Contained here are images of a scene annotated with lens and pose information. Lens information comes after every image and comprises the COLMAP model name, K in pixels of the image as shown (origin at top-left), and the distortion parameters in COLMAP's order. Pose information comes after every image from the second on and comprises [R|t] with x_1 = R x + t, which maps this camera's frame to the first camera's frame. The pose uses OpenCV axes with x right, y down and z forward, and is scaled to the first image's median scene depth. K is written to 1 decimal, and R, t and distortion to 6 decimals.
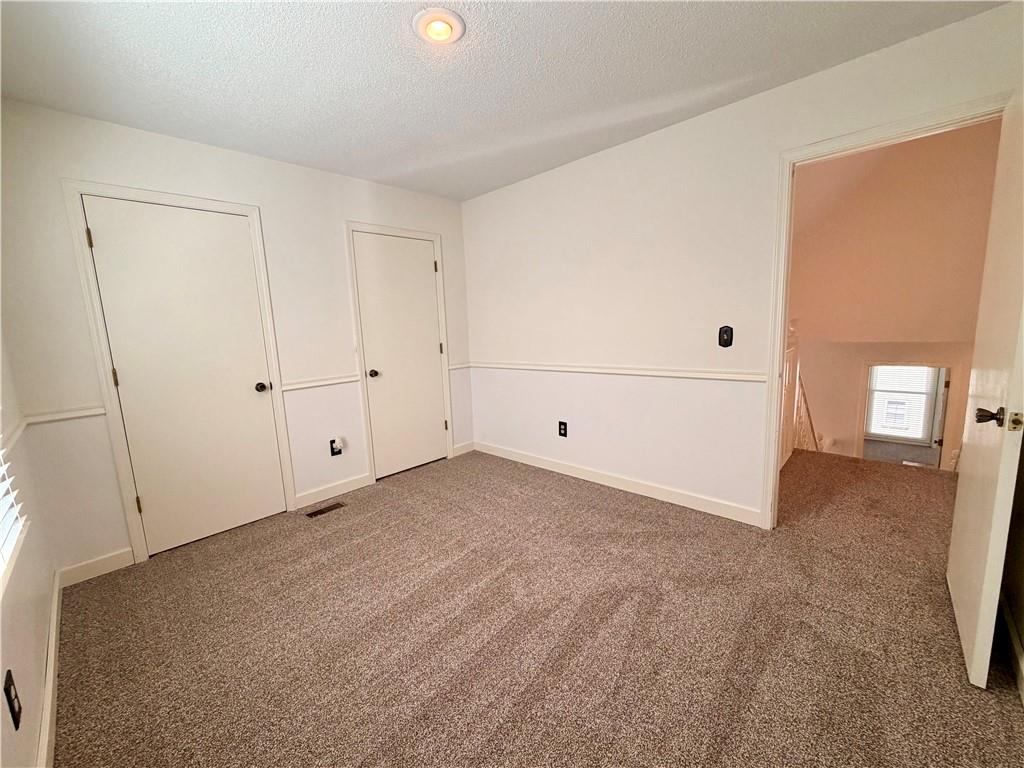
lens RADIAL K [[409.2, 0, 509.7], [0, 409.2, 384.3], [0, 0, 1]] dist [-0.001577, 0.000779]
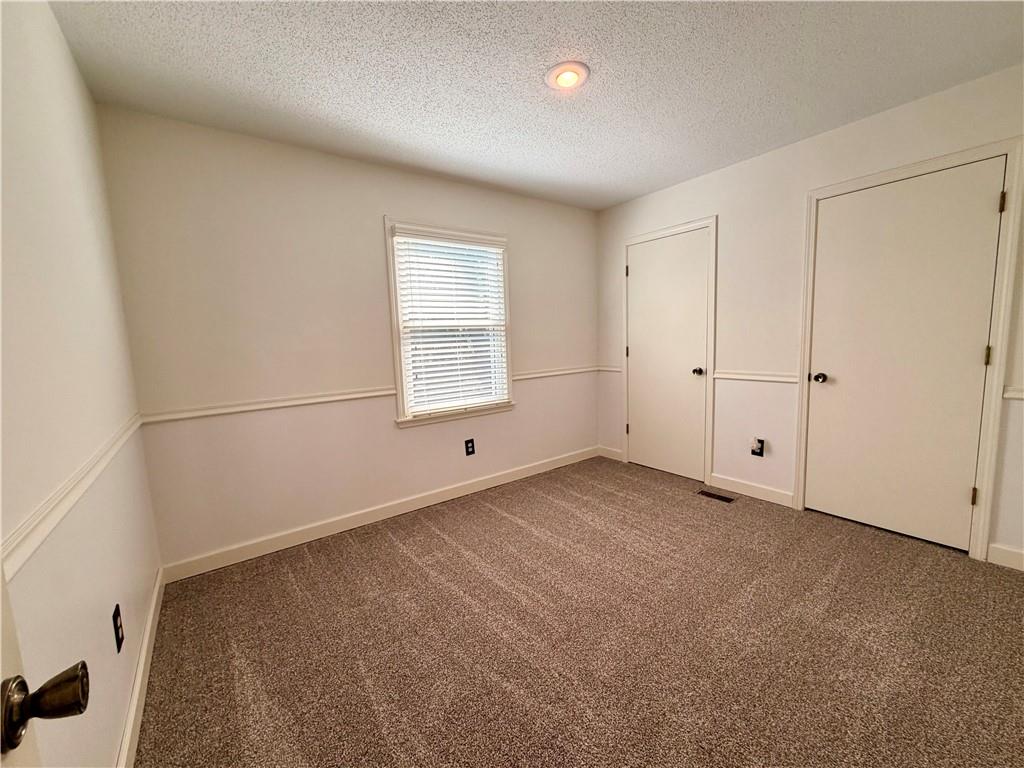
lens RADIAL K [[409.2, 0, 509.7], [0, 409.2, 384.3], [0, 0, 1]] dist [-0.001577, 0.000779]
pose [[-0.172816, 0.165391, -0.970969, 0.616799], [-0.101346, 0.977583, 0.184556, -0.113972], [0.979726, 0.130298, -0.152181, 0.614058]]
